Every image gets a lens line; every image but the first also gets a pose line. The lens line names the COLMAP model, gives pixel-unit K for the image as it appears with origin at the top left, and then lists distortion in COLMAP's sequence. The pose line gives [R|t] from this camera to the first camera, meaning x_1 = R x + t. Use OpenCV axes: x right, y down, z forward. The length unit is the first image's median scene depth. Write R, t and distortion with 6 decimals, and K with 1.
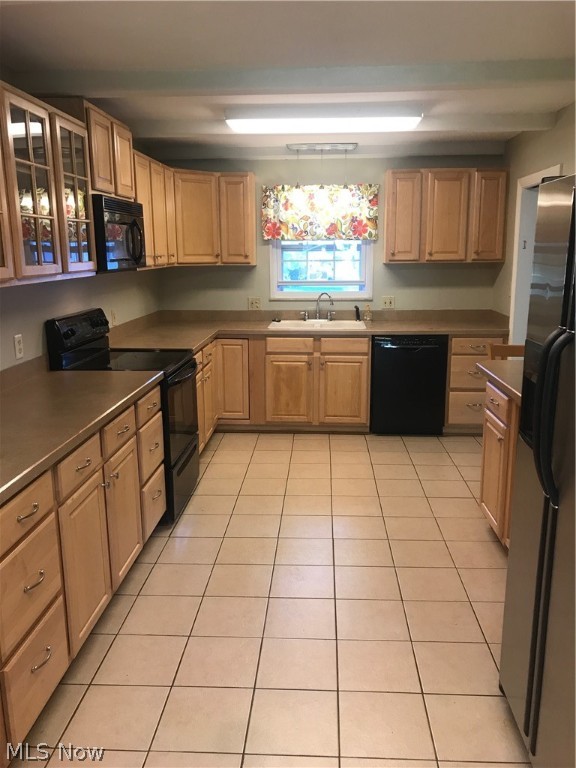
lens RADIAL K [[634.2, 0, 290.6], [0, 634.2, 385.1], [0, 0, 1]] dist [0.049961, -0.038794]
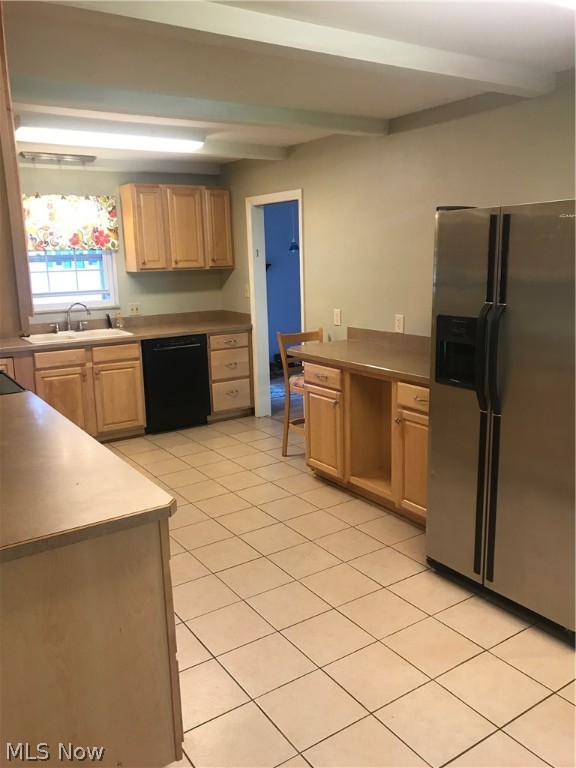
lens RADIAL K [[634.2, 0, 290.2], [0, 634.2, 384.0], [0, 0, 1]] dist [0.049961, -0.038794]
pose [[0.812036, -0.135378, 0.567689, -0.270855], [0.143775, 0.989149, 0.030225, -0.003394], [-0.565621, 0.057076, 0.822688, -0.000326]]
